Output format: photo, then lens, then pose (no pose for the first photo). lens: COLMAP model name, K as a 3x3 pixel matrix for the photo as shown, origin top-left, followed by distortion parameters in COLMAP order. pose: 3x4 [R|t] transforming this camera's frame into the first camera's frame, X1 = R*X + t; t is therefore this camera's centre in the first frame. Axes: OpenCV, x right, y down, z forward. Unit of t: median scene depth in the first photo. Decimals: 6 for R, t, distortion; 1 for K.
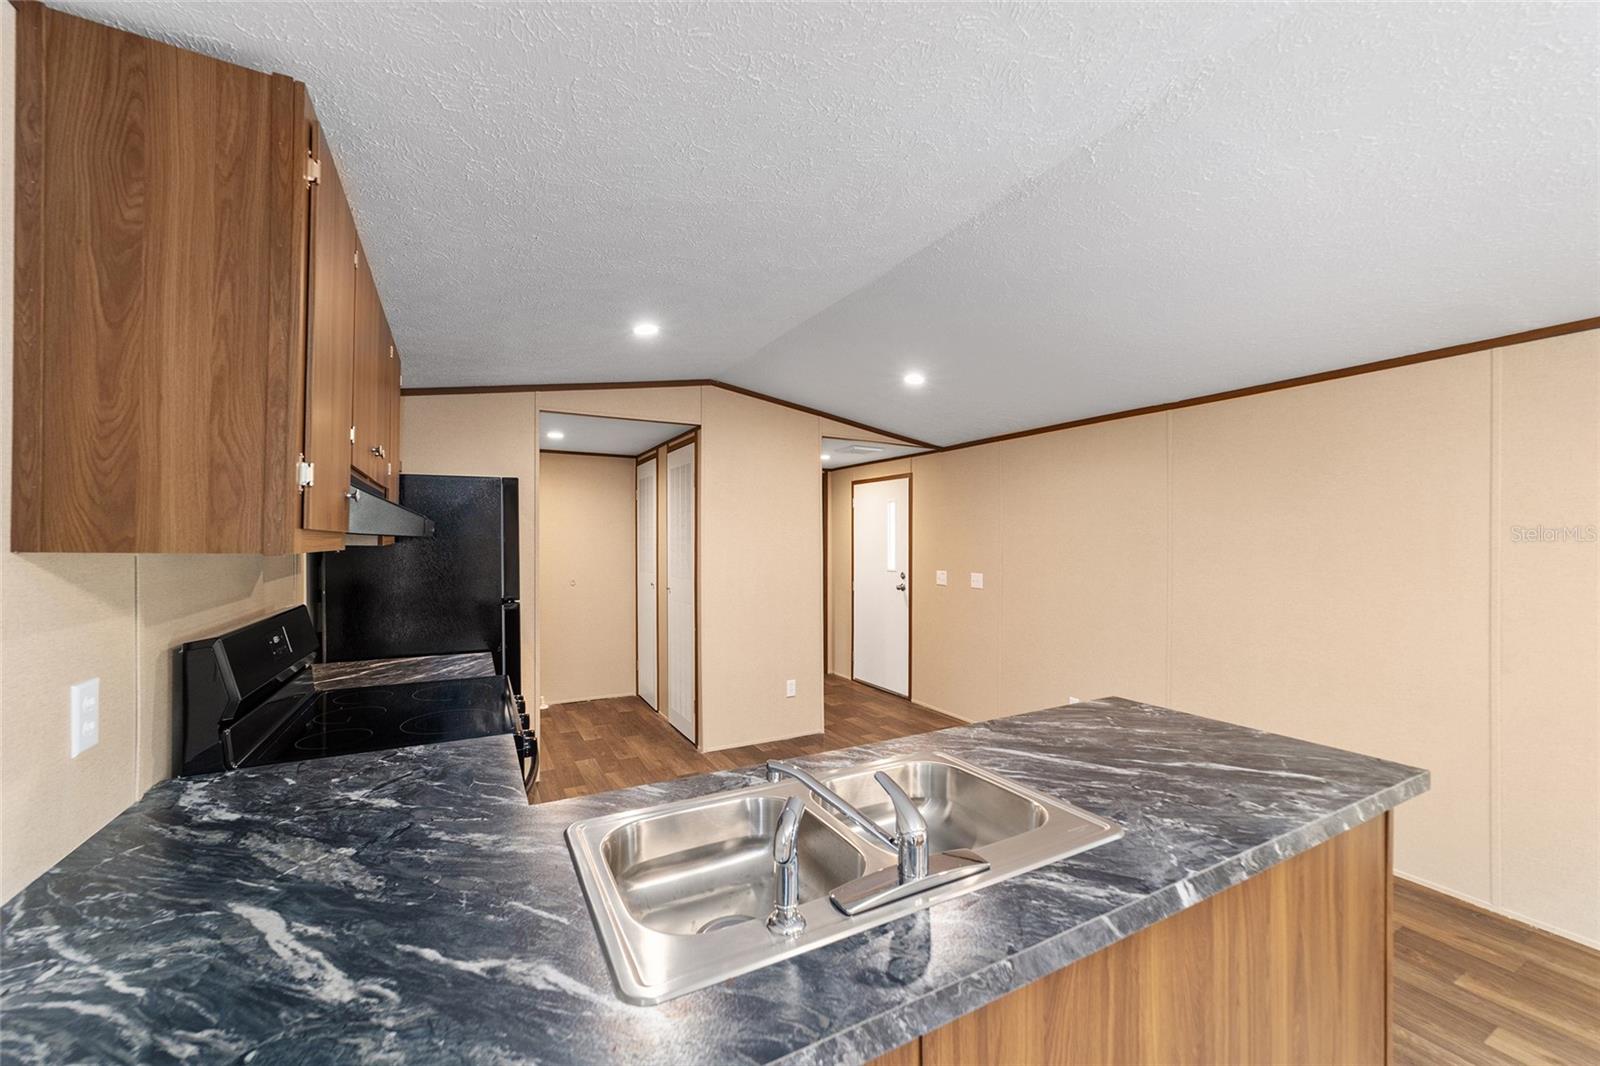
lens RADIAL K [[622.1, 0, 799.0], [0, 622.1, 538.9], [0, 0, 1]] dist [-0.018564, 0.008407]
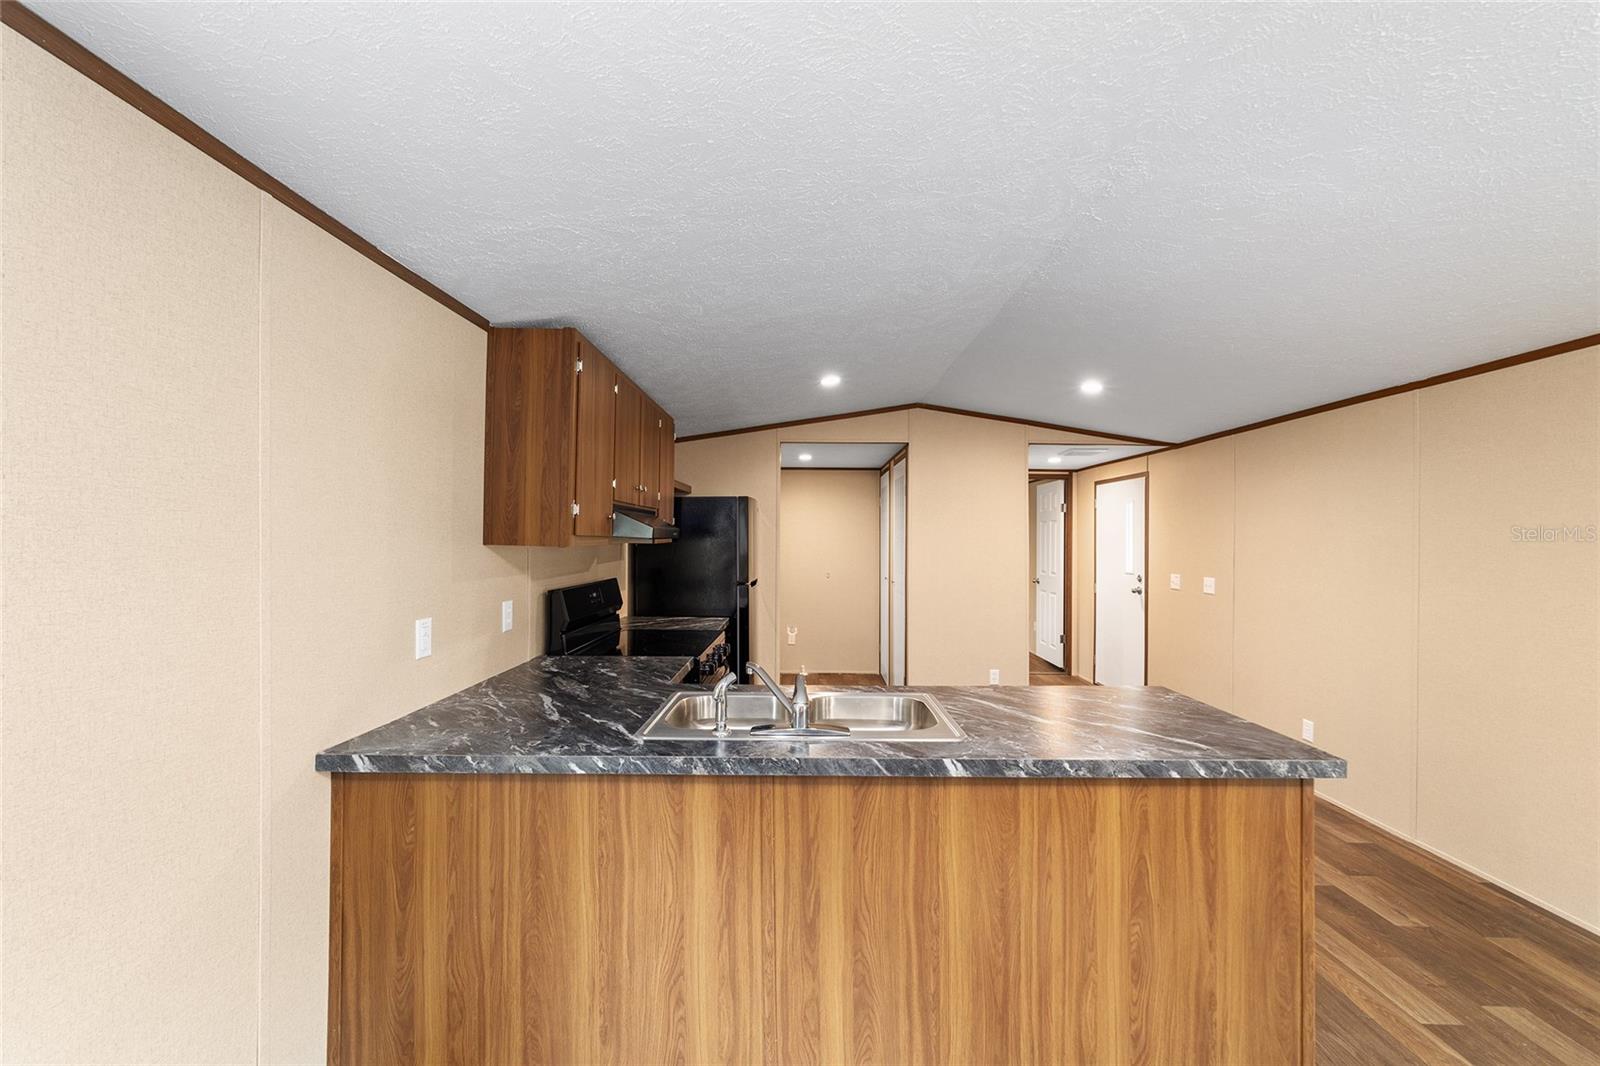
lens RADIAL K [[617.9, 0, 796.8], [0, 617.9, 536.1], [0, 0, 1]] dist [-0.014426, 0.000061]
pose [[0.875247, 0.000486, -0.483675, 0.791795], [-0.002732, 0.999989, -0.003938, -0.005930], [0.483668, 0.004768, 0.875239, -0.435727]]
